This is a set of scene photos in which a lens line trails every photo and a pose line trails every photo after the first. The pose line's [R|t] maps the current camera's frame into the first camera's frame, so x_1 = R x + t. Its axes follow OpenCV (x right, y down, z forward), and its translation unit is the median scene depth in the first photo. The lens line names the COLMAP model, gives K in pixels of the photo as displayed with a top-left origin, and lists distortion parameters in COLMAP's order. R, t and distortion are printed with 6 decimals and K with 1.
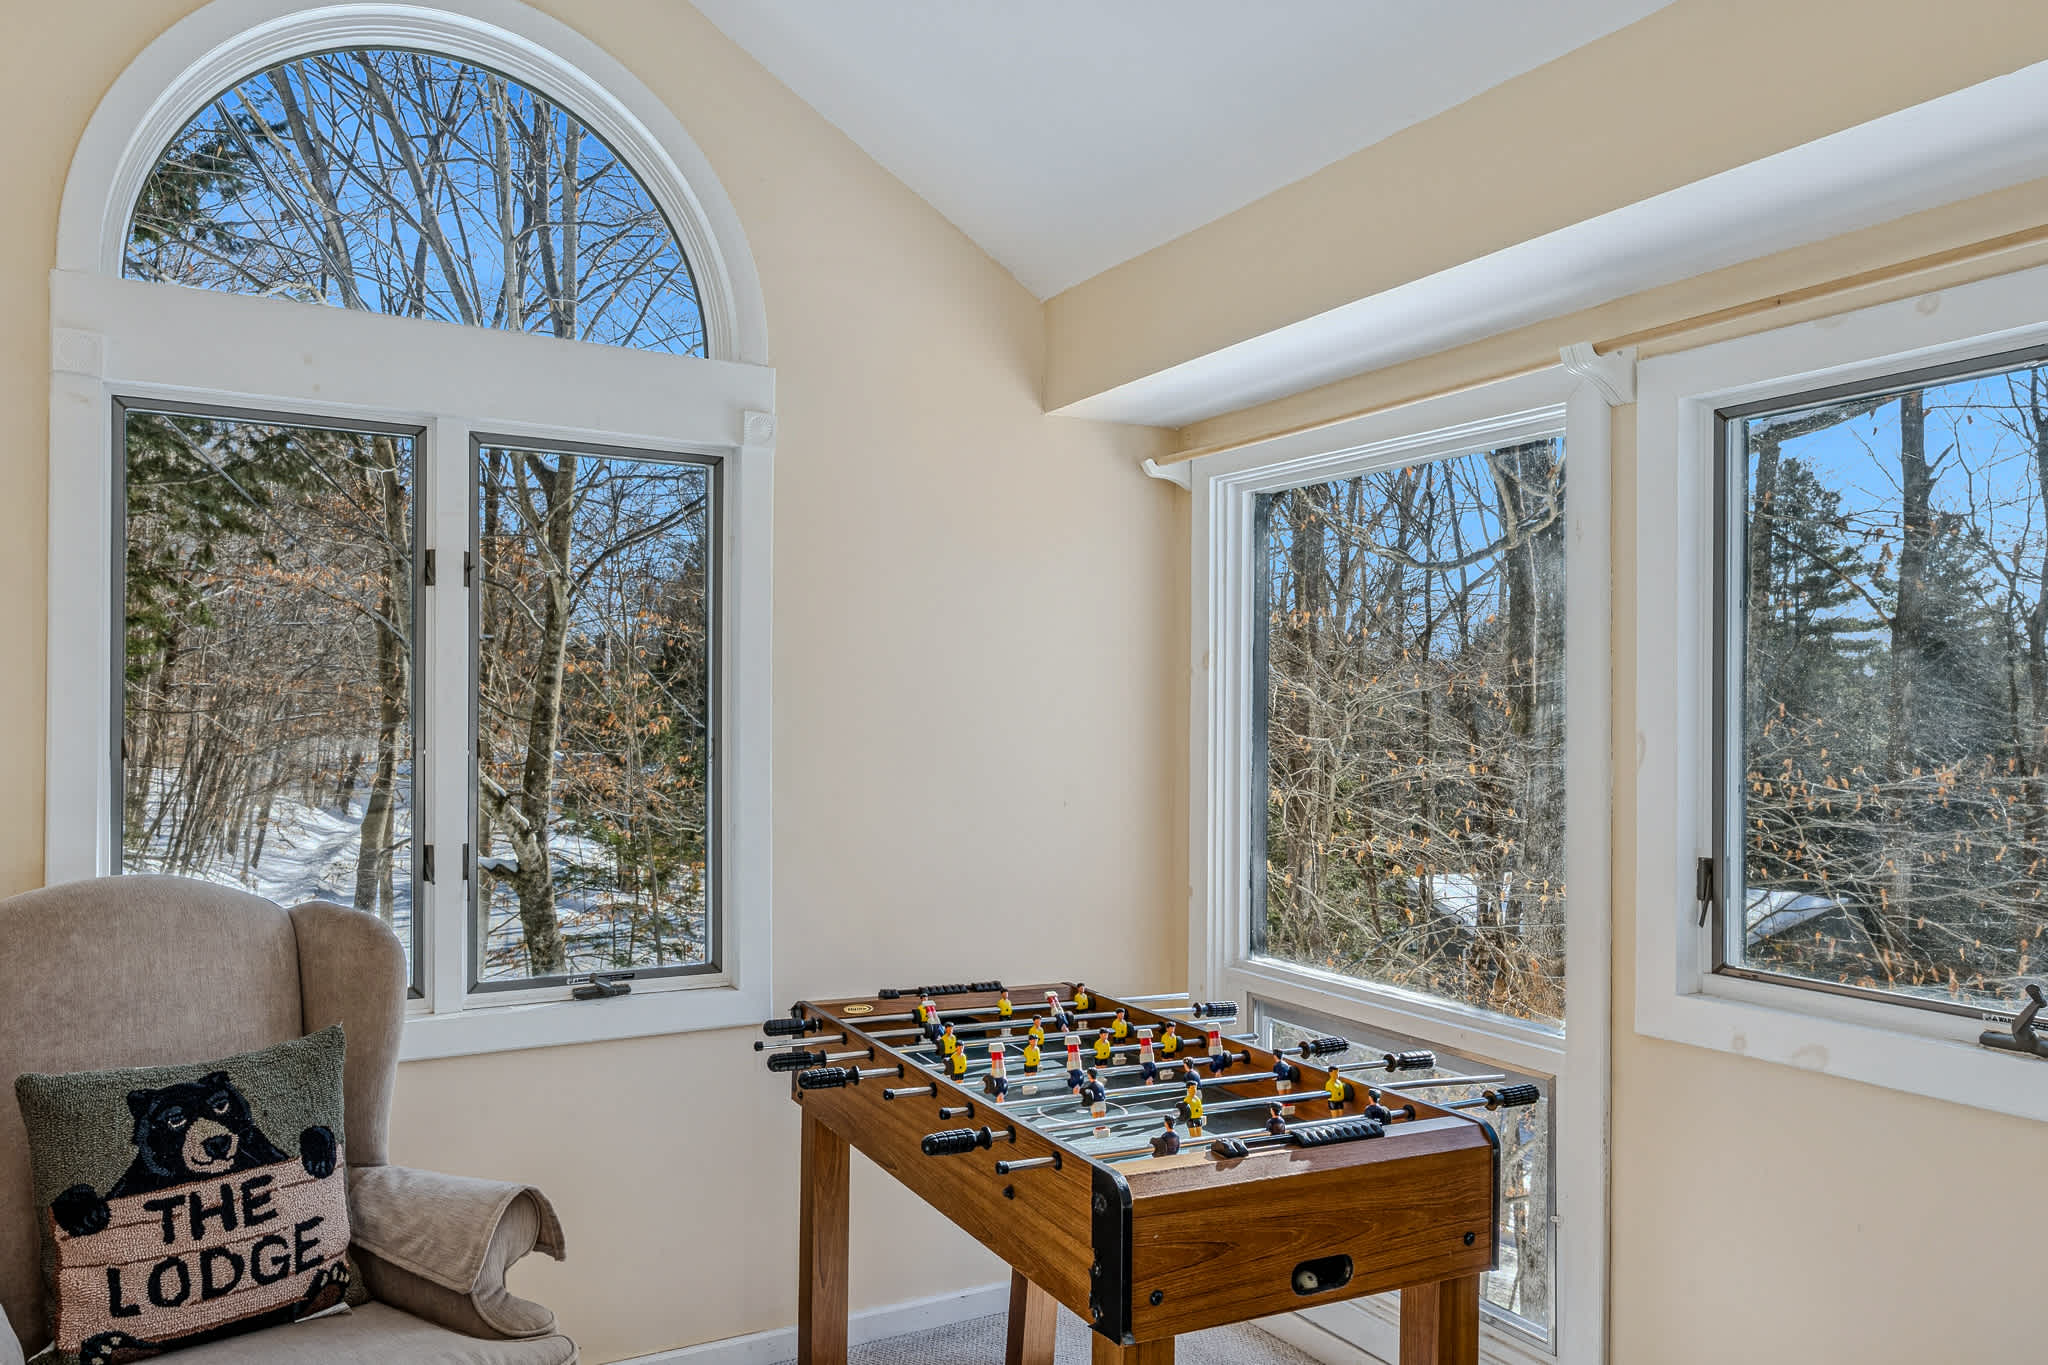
lens RADIAL K [[1463.7, 0, 1022.2], [0, 1463.7, 717.8], [0, 0, 1]] dist [0.008231, 0.001728]
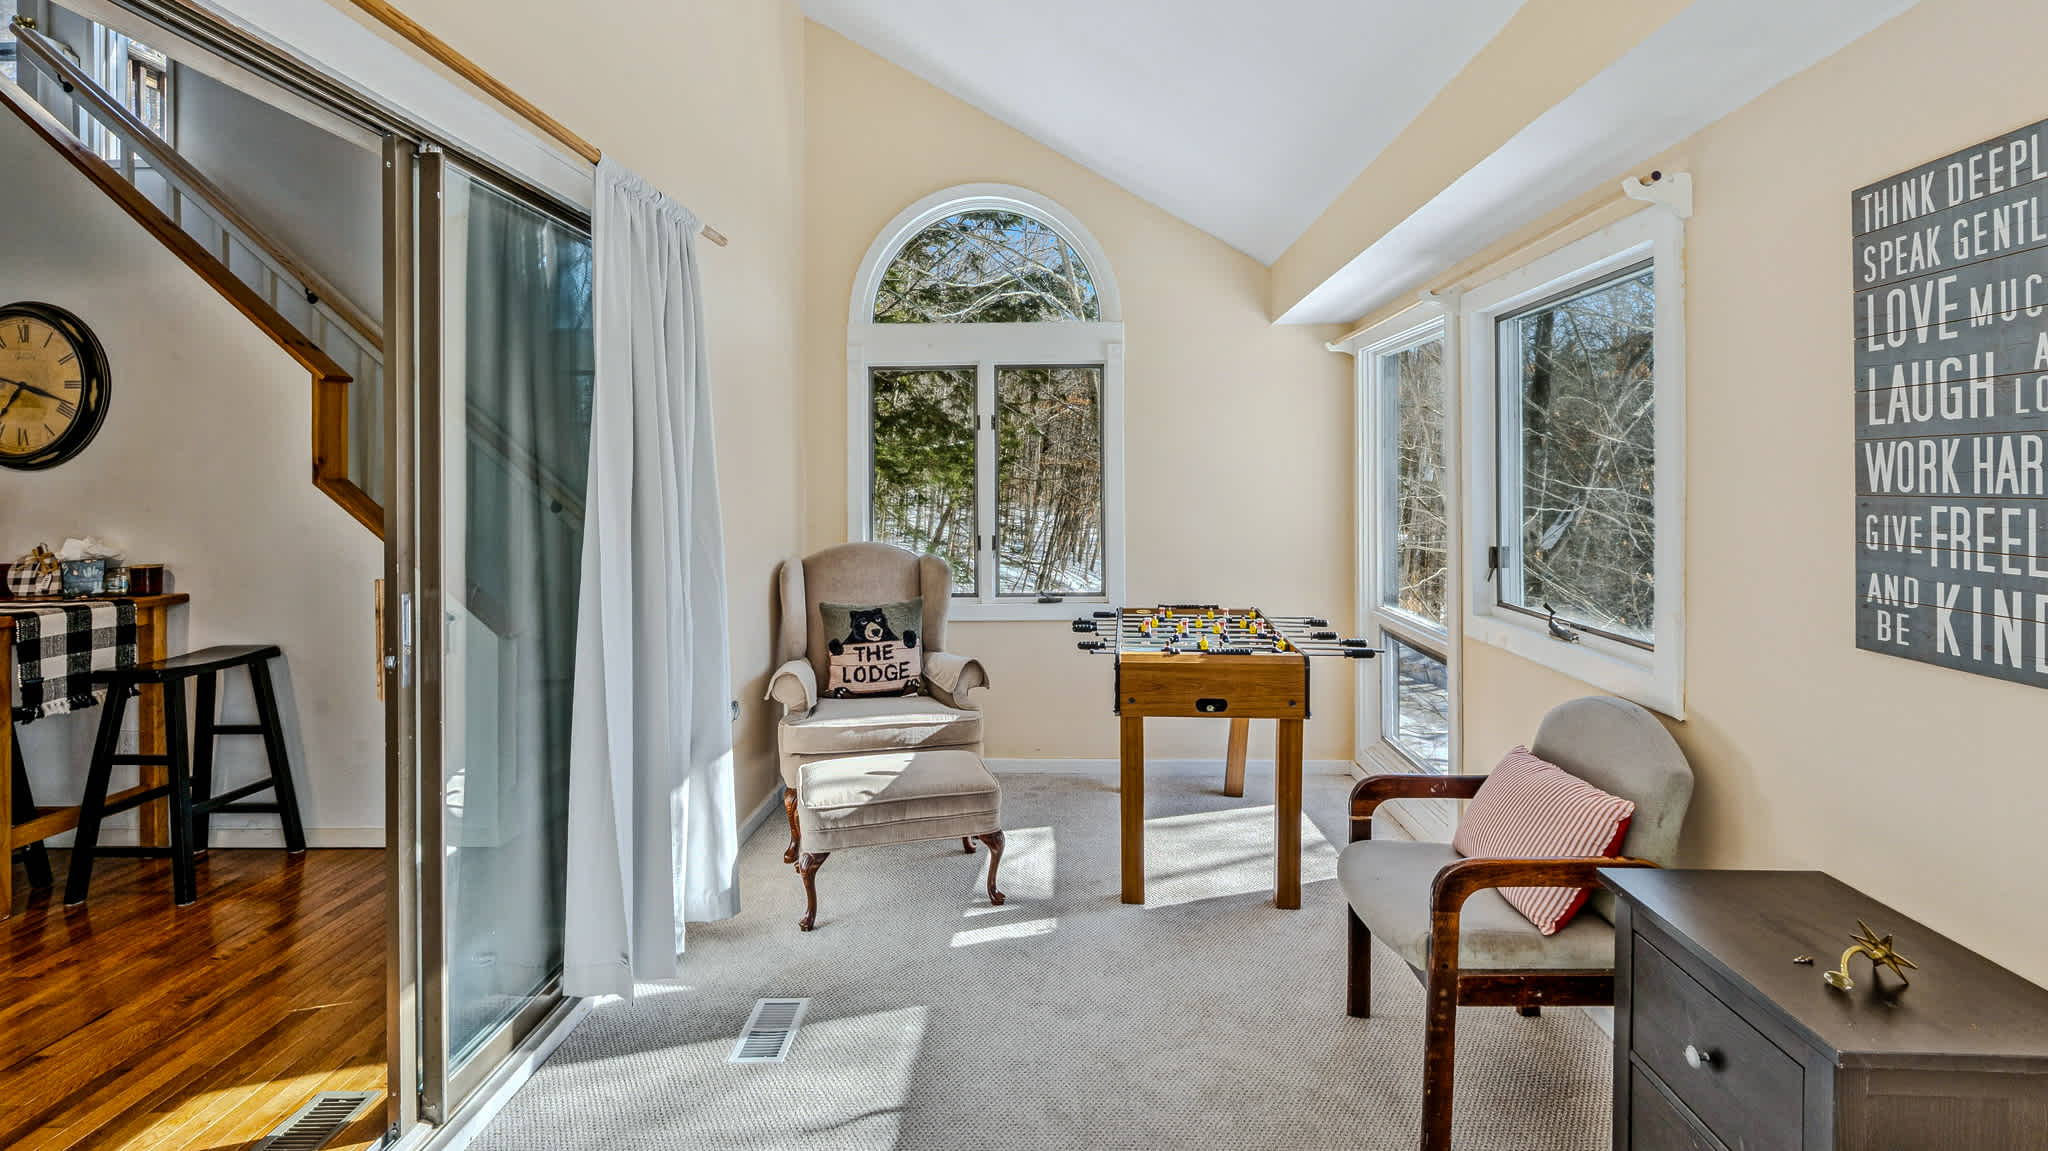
lens RADIAL K [[925.9, 0, 1022.2], [0, 925.9, 484.6], [0, 0, 1]] dist [-0.001503, -0.000094]
pose [[0.864263, -0.014116, -0.502842, 0.615389], [0.015167, 0.999883, -0.002000, 0.007433], [0.502811, -0.005899, 0.864376, -0.428711]]
